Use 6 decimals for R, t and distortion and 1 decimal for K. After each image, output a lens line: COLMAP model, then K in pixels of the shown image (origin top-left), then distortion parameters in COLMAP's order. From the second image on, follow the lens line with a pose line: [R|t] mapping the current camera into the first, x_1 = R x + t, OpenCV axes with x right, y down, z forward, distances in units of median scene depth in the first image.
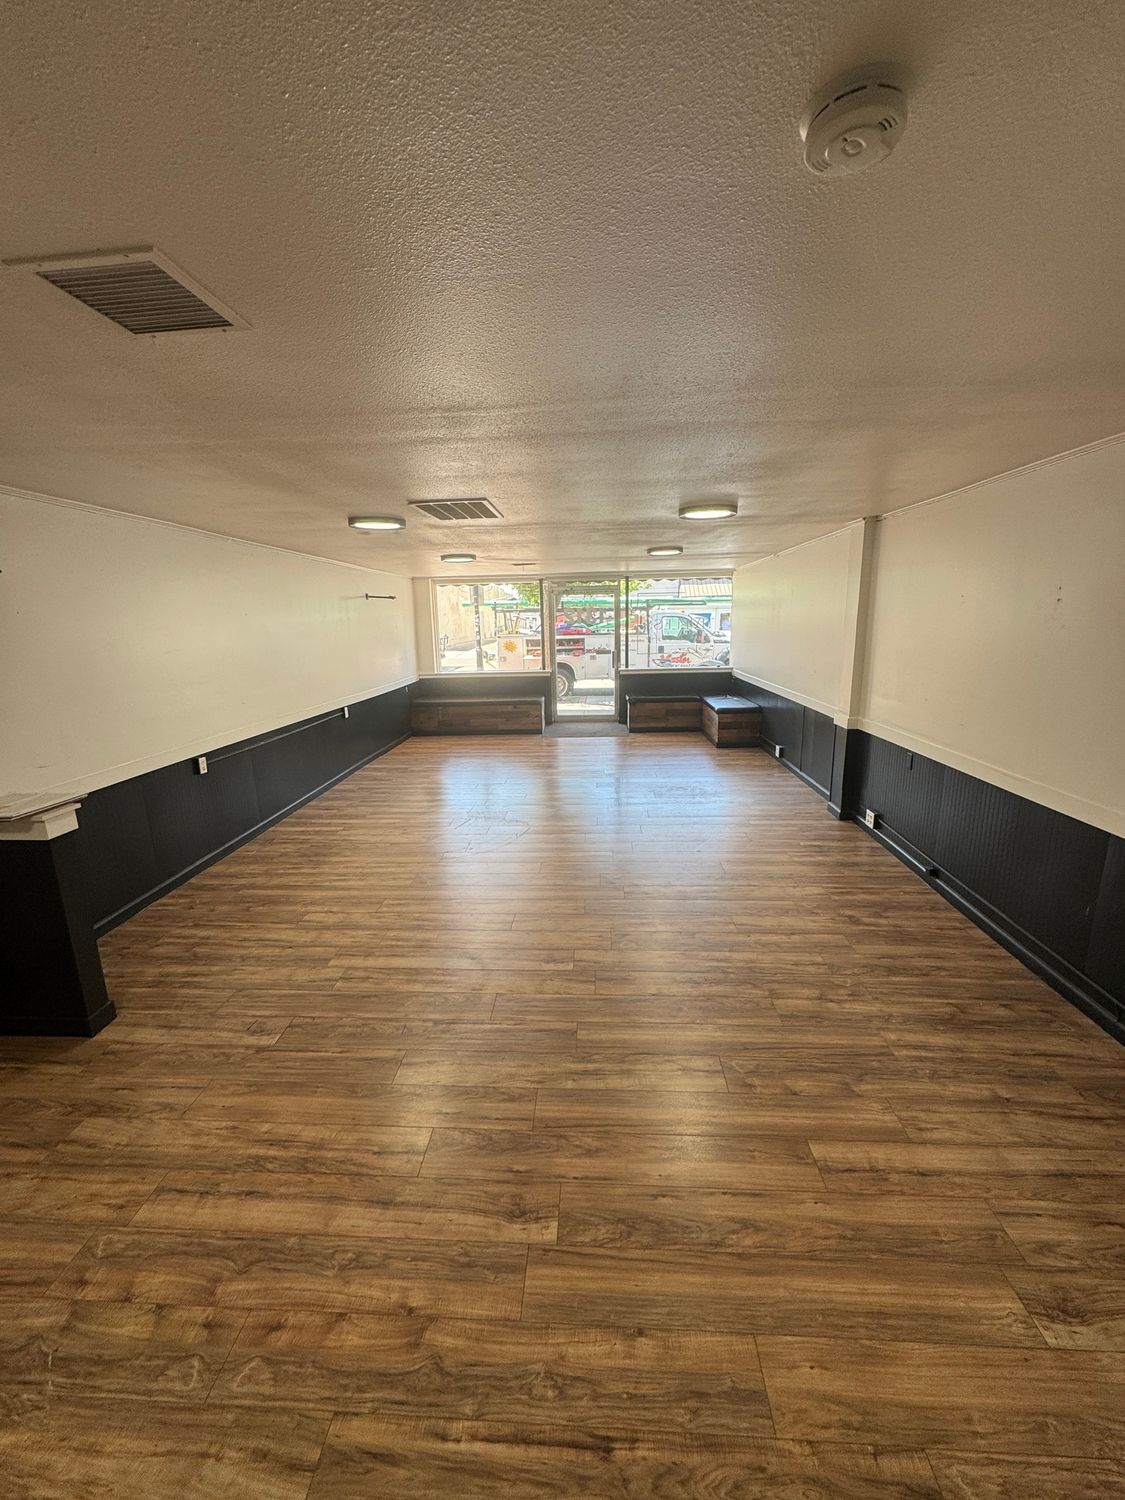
lens RADIAL K [[610.5, 0, 547.8], [0, 610.5, 746.4], [0, 0, 1]] dist [-0.000521, 0.000711]
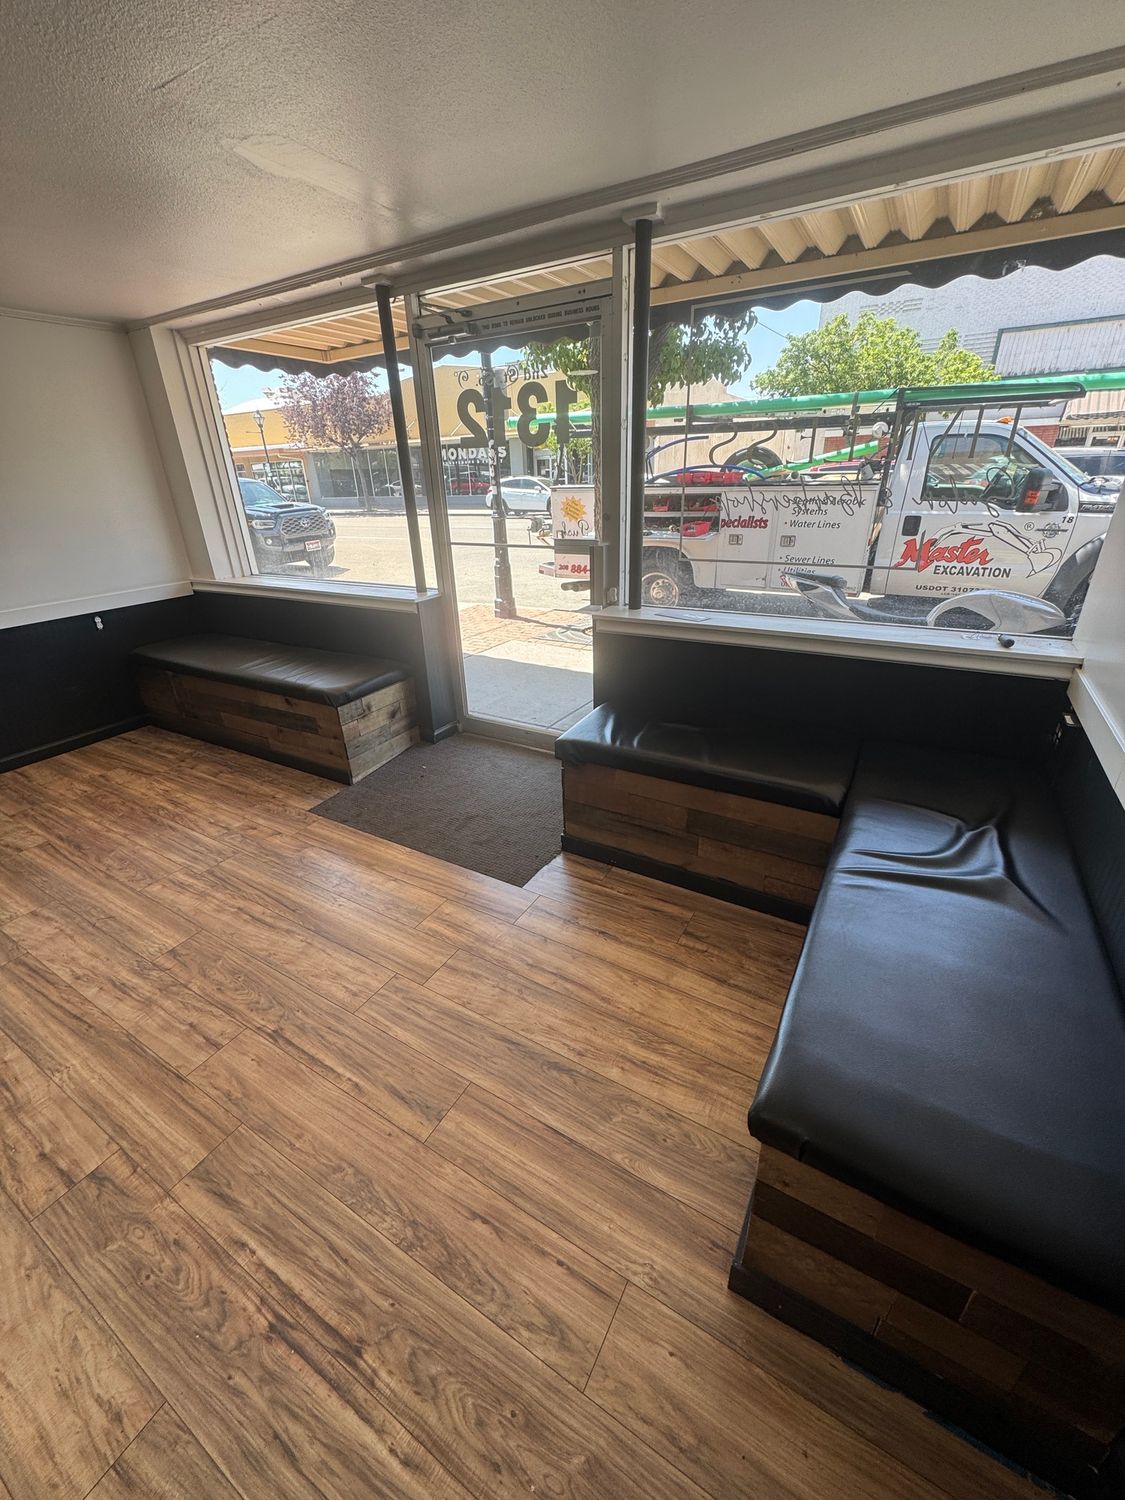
lens RADIAL K [[610.5, 0, 547.8], [0, 610.5, 746.4], [0, 0, 1]] dist [-0.000521, 0.000711]
pose [[0.889437, 0.179753, -0.420227, 0.350451], [-0.080300, 0.966573, 0.243494, -0.203358], [0.449949, -0.182828, 0.874139, 1.088159]]
